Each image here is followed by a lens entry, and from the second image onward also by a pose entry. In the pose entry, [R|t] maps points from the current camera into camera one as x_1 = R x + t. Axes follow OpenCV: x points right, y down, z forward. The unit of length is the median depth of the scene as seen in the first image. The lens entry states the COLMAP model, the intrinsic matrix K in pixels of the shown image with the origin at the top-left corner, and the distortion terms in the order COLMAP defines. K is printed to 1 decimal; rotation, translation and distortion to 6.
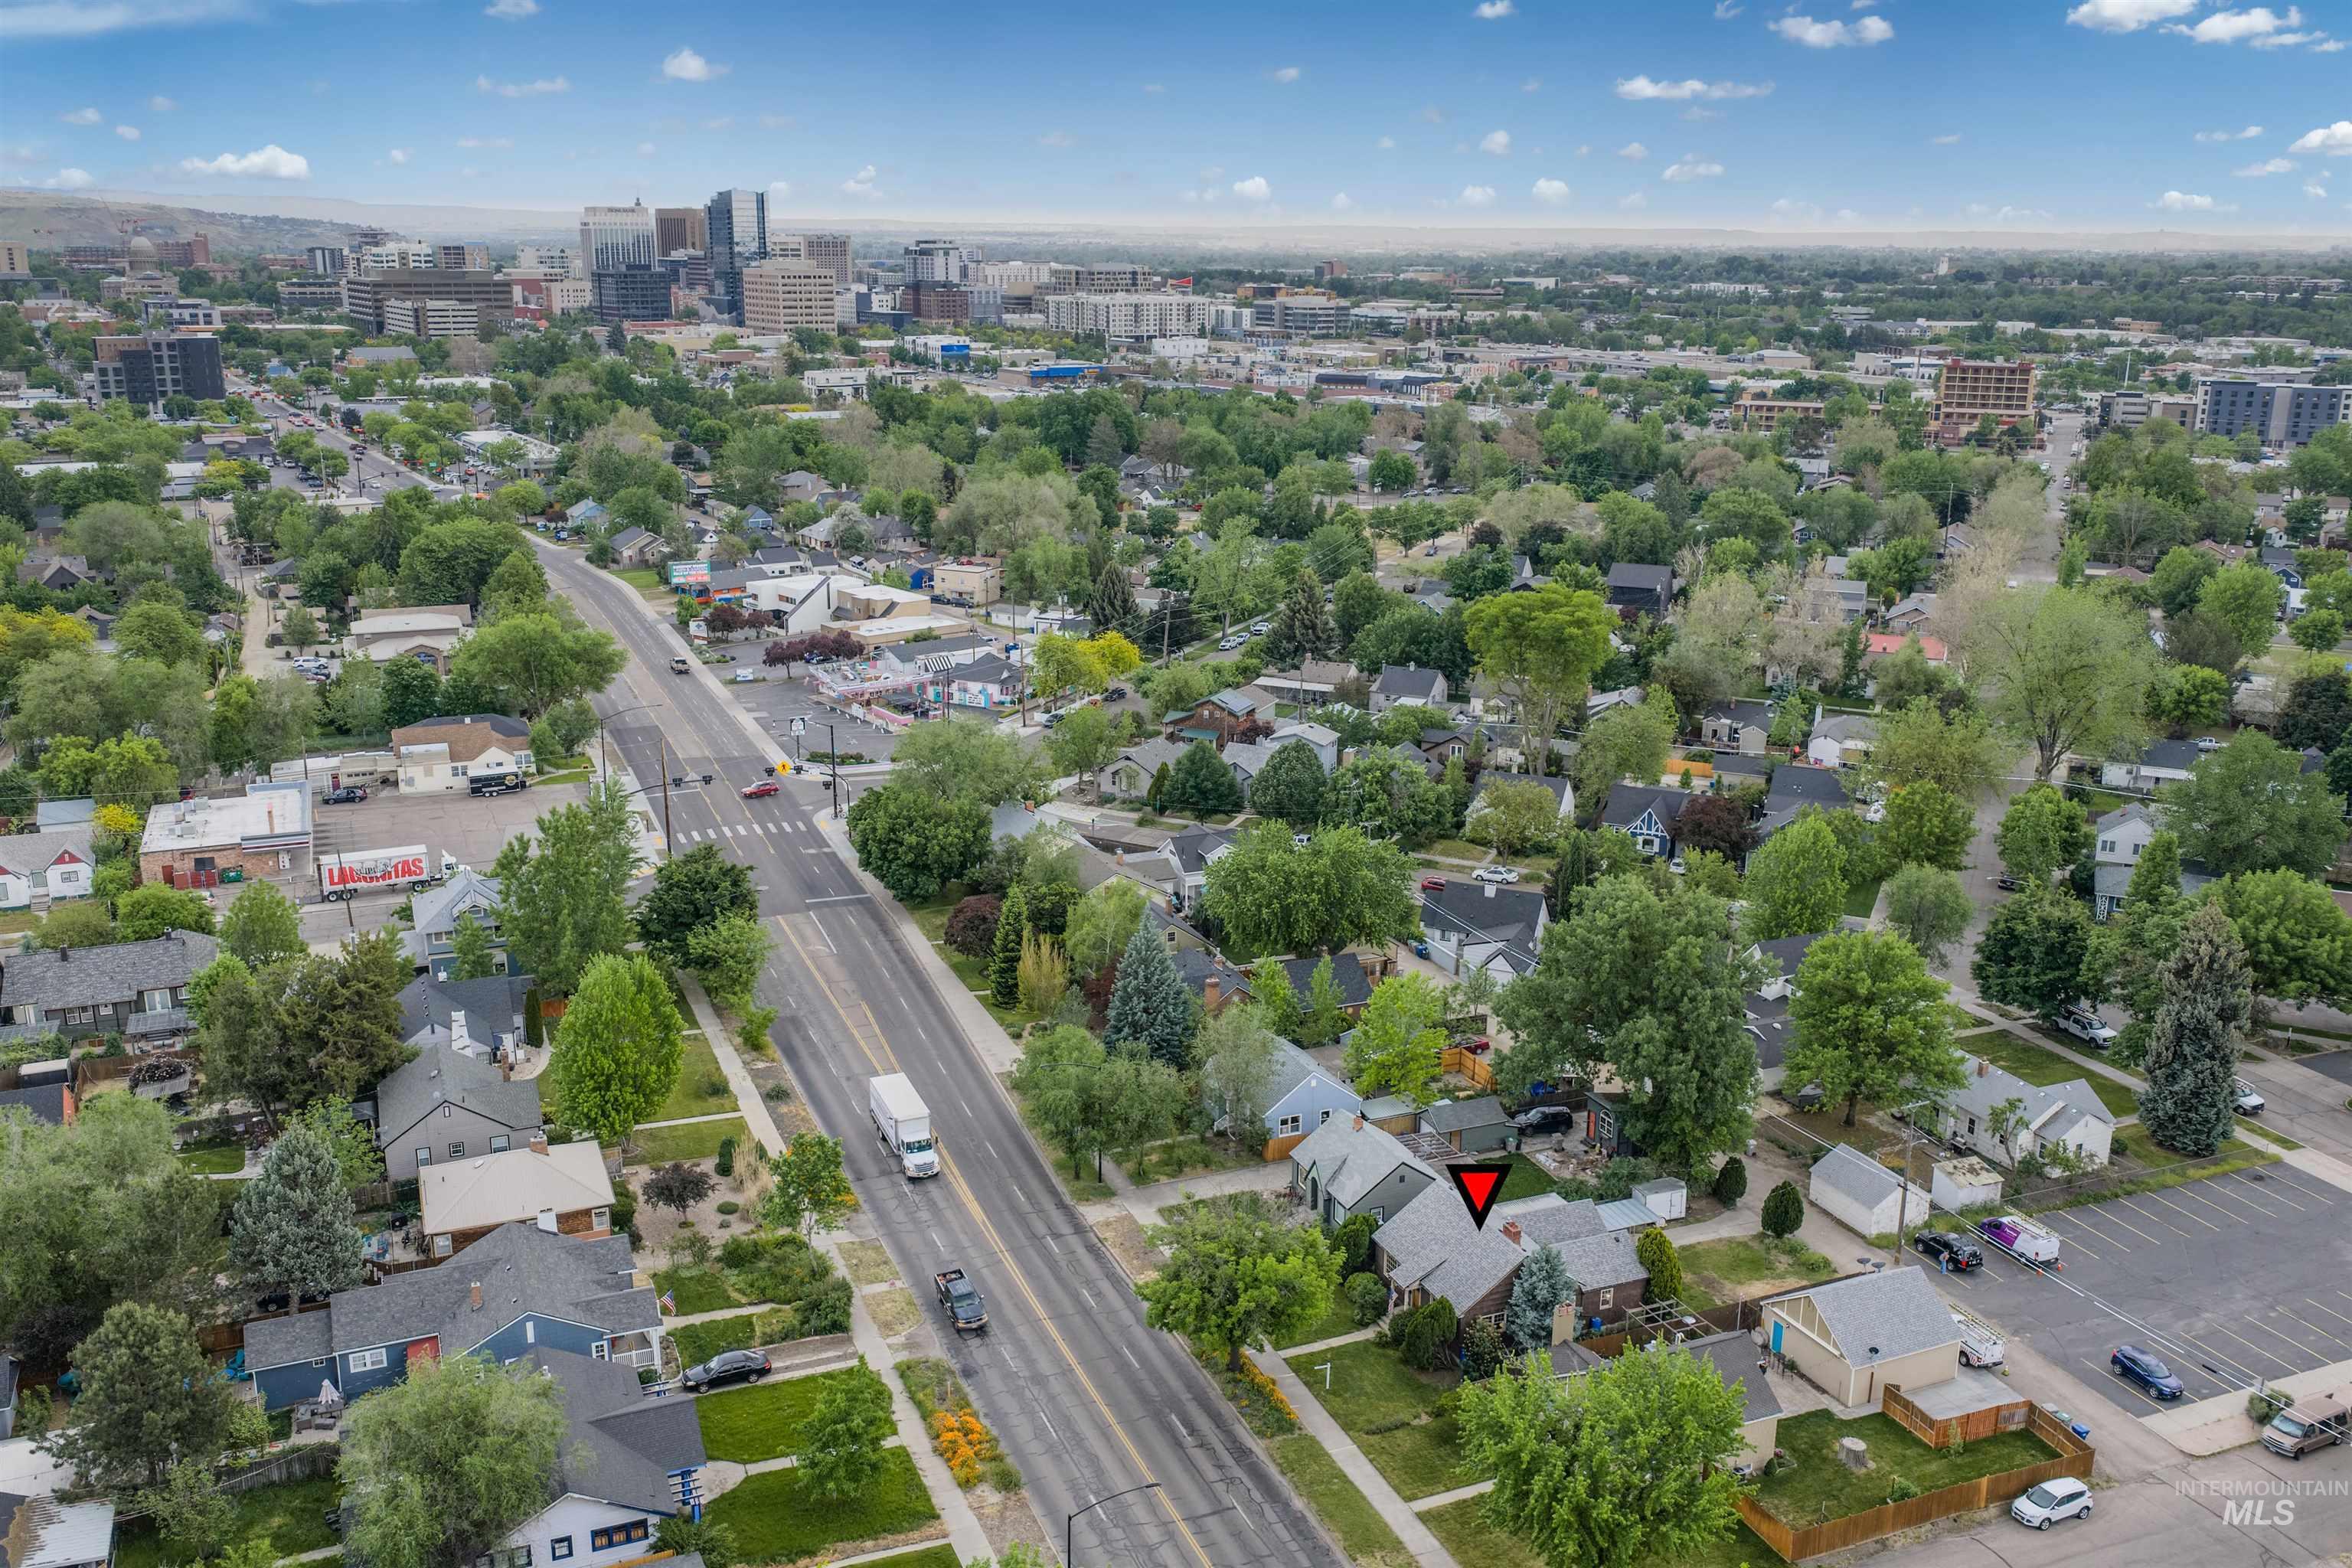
lens RADIAL K [[1991.4, 0, 1176.0], [0, 1991.4, 784.0], [0, 0, 1]] dist [0.012530, -0.012878]
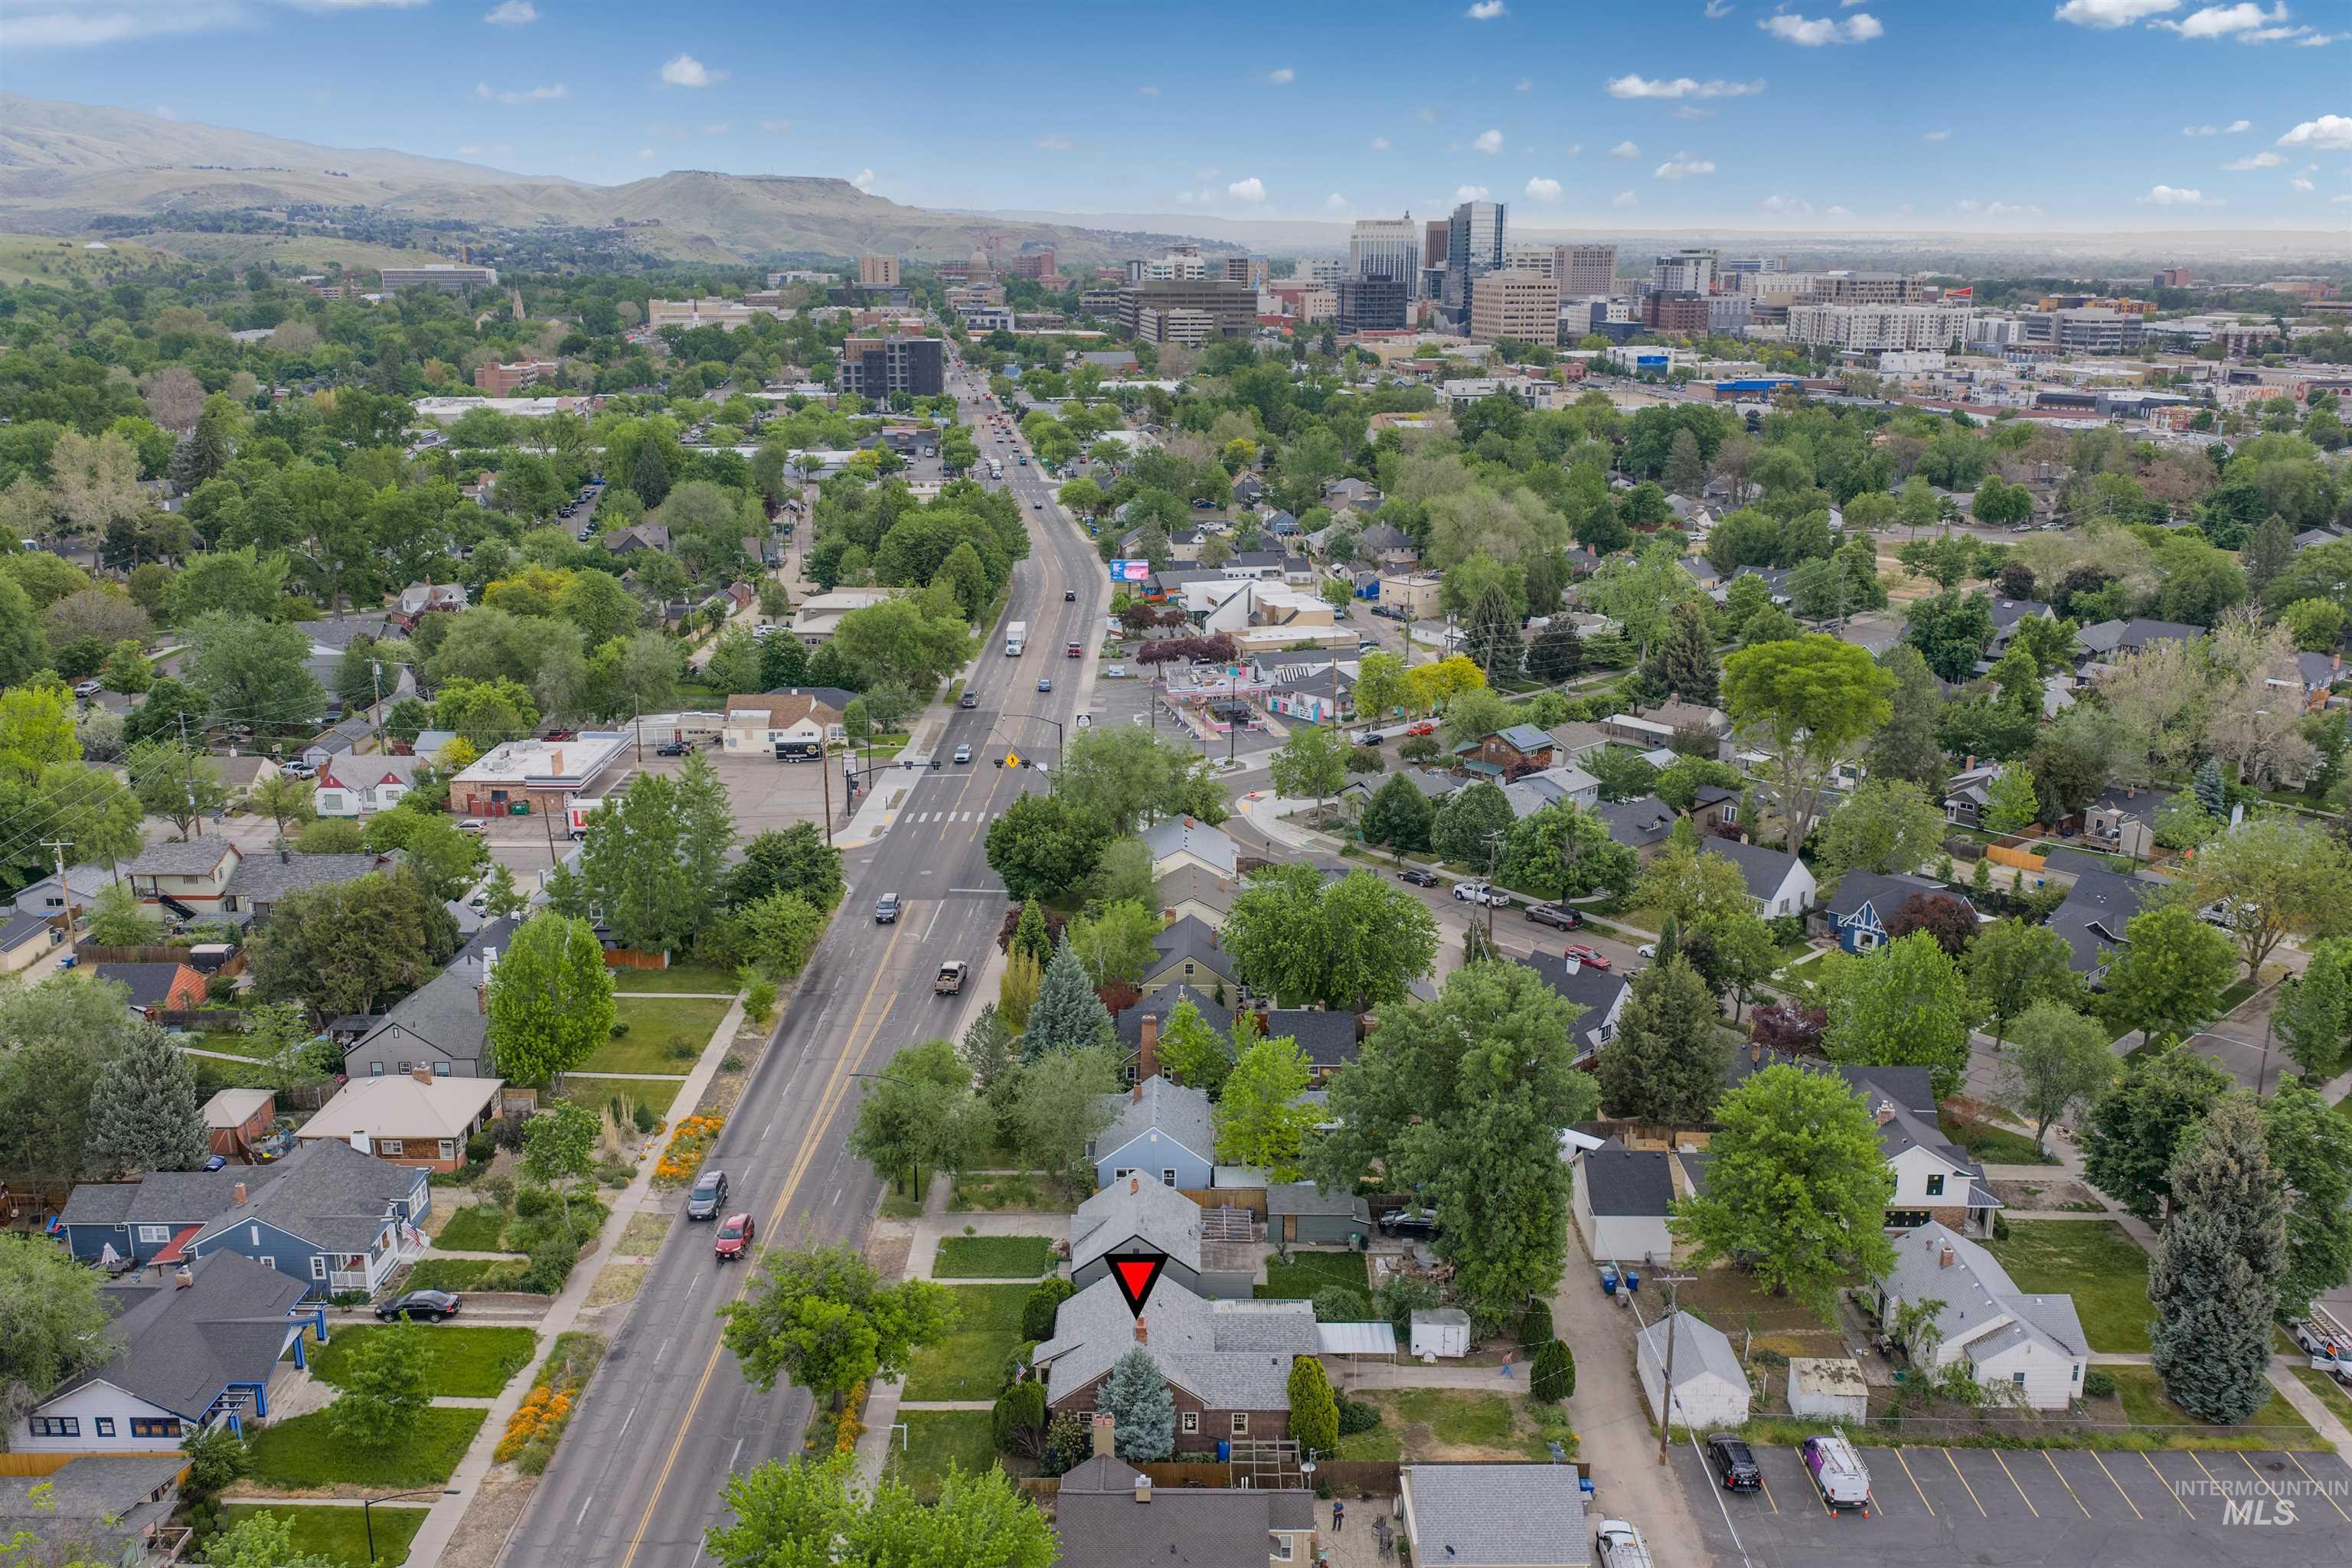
lens RADIAL K [[1956.1, 0, 1176.0], [0, 1956.1, 784.0], [0, 0, 1]] dist [0.029237, -0.044037]
pose [[0.919861, 0.097988, -0.379809, 0.251718], [-0.098263, 0.994985, 0.018715, -0.022034], [0.379738, 0.020106, 0.924876, 0.081578]]
